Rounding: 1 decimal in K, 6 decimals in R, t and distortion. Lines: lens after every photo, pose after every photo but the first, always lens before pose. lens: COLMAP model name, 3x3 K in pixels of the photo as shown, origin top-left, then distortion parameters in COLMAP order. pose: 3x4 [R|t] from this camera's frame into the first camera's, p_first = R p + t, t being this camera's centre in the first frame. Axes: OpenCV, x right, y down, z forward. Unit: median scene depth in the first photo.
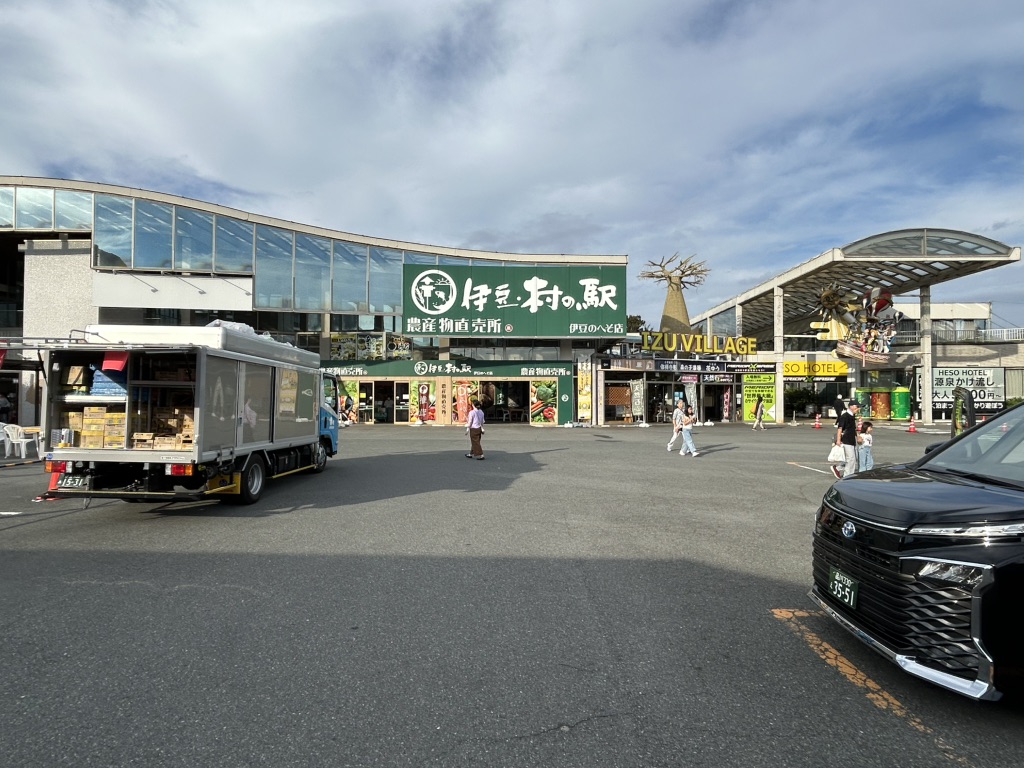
lens RADIAL K [[597.0, 0, 517.7], [0, 597.0, 391.4], [0, 0, 1]] dist [0.004175, -0.006206]
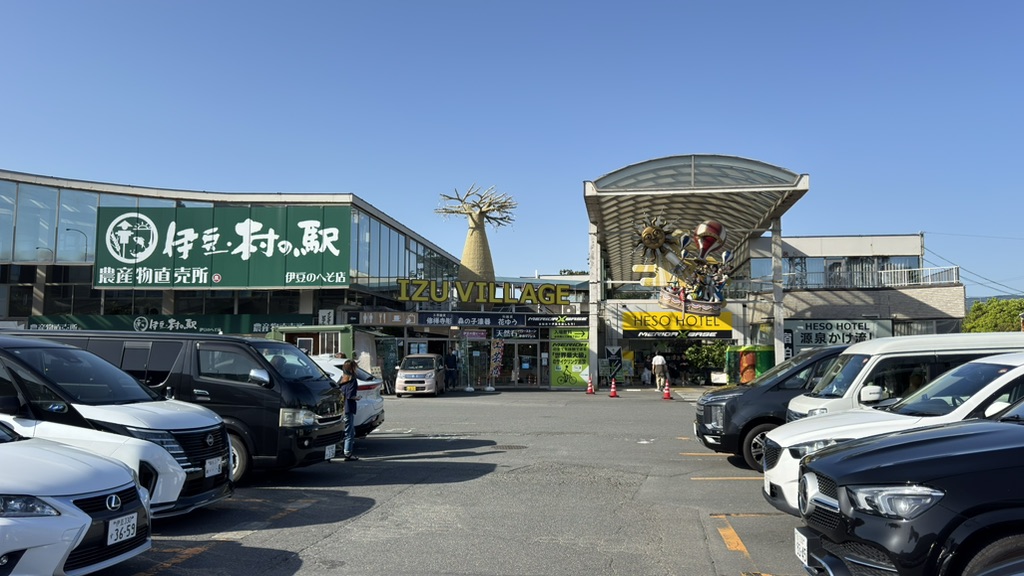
lens RADIAL K [[834.8, 0, 537.5], [0, 834.8, 282.8], [0, 0, 1]] dist [0.134064, -0.236202]
pose [[0.995263, -0.008350, -0.096863, 0.528846], [0.000563, 0.996783, -0.080141, 0.000376], [0.097221, 0.079706, 0.992066, -0.165472]]
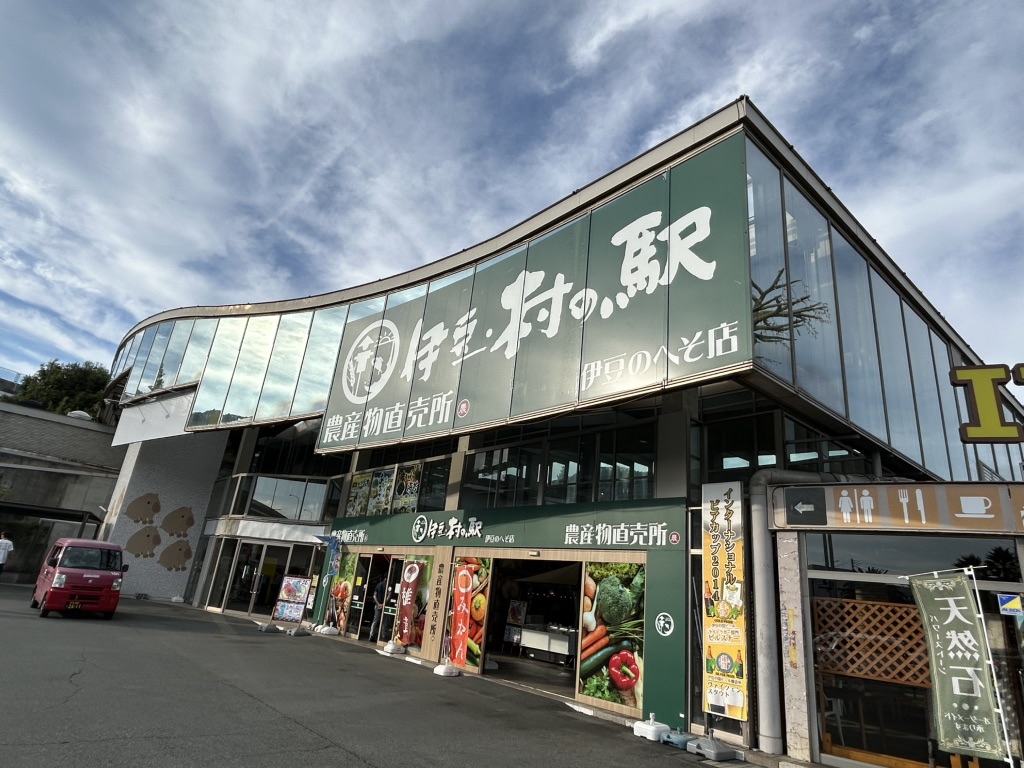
lens RADIAL K [[597.0, 0, 499.2], [0, 597.0, 379.5], [0, 0, 1]] dist [0.004175, -0.006206]
pose [[0.650363, -0.195019, -0.734164, 0.269056], [-0.095736, 0.937734, -0.333902, 0.003986], [0.753567, 0.287443, 0.591197, 0.725658]]
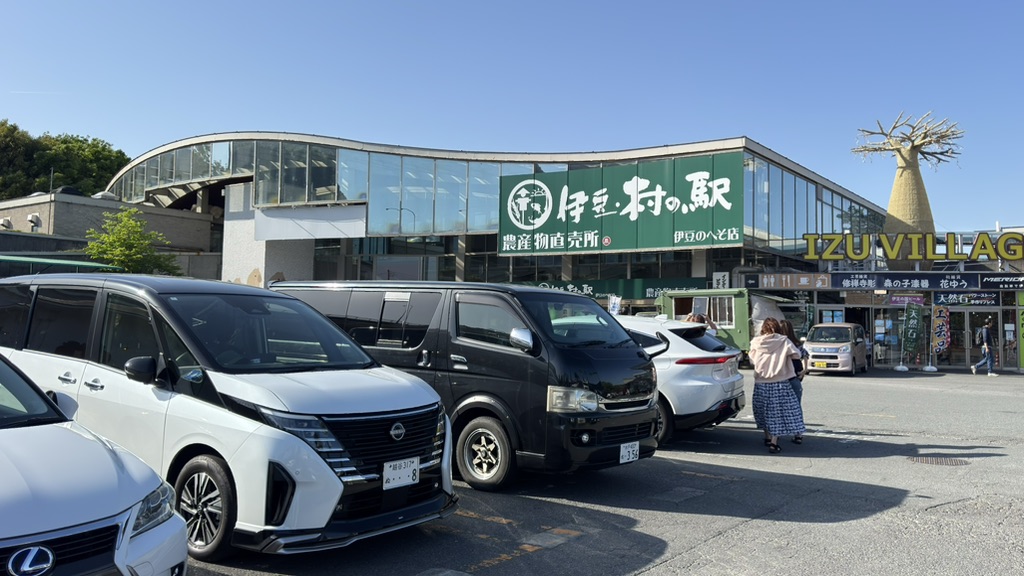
lens RADIAL K [[834.8, 0, 536.2], [0, 834.8, 272.9], [0, 0, 1]] dist [0.134064, -0.236202]
pose [[0.824507, -0.026990, -0.565208, 0.521898], [-0.006690, 0.998327, -0.057432, 0.006060], [0.565812, 0.051135, 0.822947, -0.012508]]
